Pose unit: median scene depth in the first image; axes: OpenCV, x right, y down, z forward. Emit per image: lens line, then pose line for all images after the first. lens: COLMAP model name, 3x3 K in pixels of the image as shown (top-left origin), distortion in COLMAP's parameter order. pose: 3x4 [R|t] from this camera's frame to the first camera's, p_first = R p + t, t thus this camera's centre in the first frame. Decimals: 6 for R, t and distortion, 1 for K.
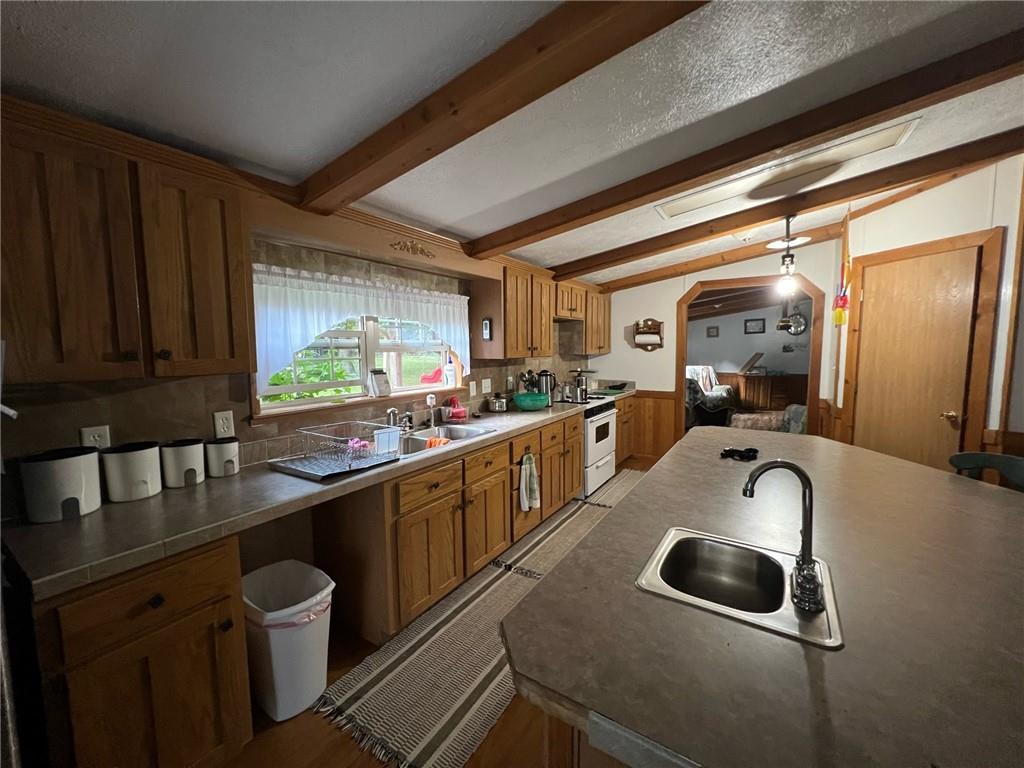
lens RADIAL K [[410.8, 0, 512.9], [0, 410.8, 383.7], [0, 0, 1]] dist [0.000658, -0.000176]
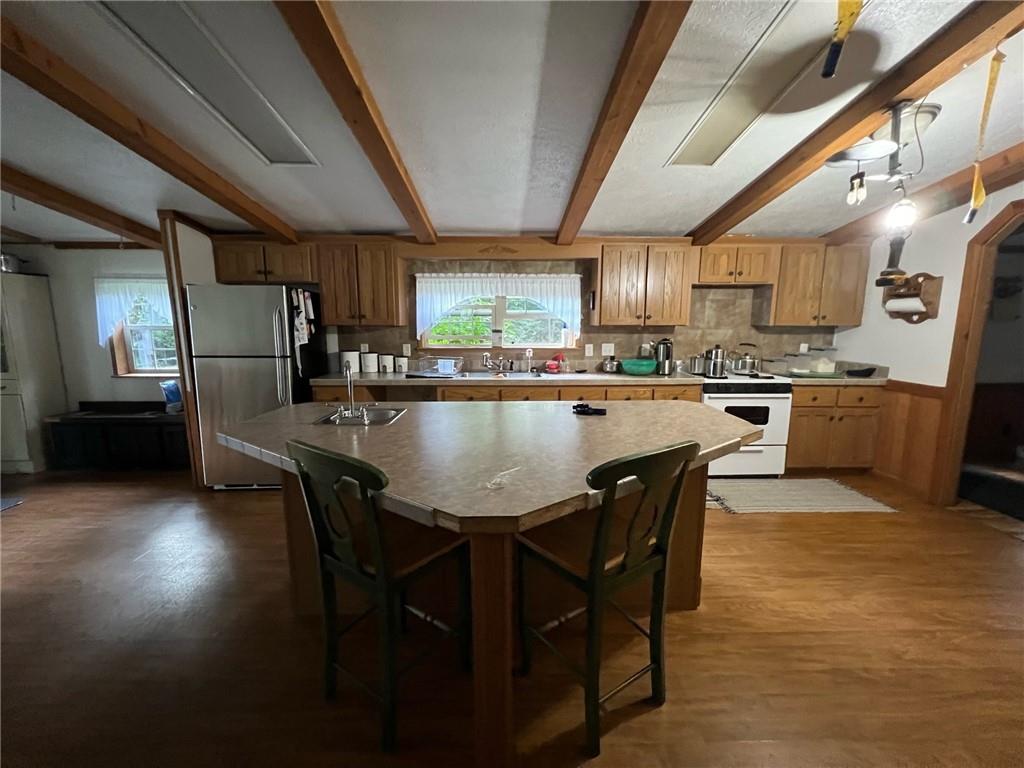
lens RADIAL K [[410.8, 0, 513.1], [0, 410.8, 382.7], [0, 0, 1]] dist [0.000658, -0.000176]
pose [[0.560444, 0.128333, -0.818189, 0.797054], [-0.080823, 0.991681, 0.100183, 0.004072], [0.824239, 0.009981, 0.566153, 0.127051]]
